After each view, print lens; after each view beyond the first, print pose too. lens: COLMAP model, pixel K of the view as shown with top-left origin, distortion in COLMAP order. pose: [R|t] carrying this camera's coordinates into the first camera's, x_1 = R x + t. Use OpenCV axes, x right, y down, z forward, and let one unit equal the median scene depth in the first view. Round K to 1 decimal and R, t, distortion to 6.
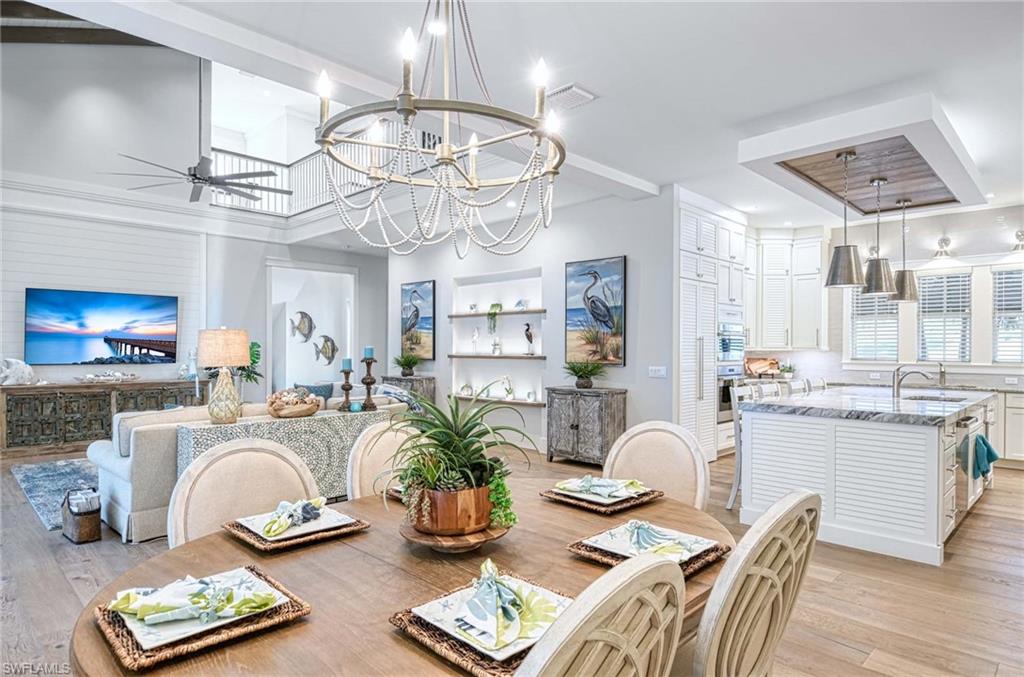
lens RADIAL K [[579.6, 0, 517.0], [0, 579.6, 343.5], [0, 0, 1]] dist [-0.008419, -0.009057]
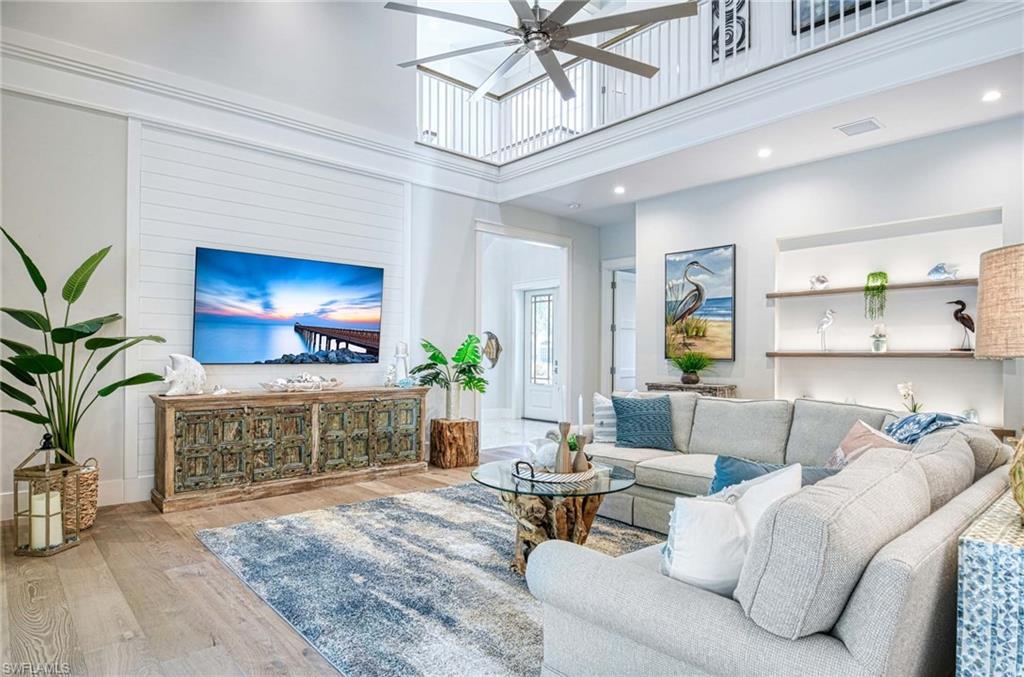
lens RADIAL K [[579.6, 0, 508.4], [0, 579.6, 341.8], [0, 0, 1]] dist [-0.008419, -0.009057]
pose [[0.996878, 0.000413, -0.078954, -0.396293], [-0.001424, 0.999918, -0.012746, 0.017684], [0.078942, 0.012818, 0.996797, 0.325476]]
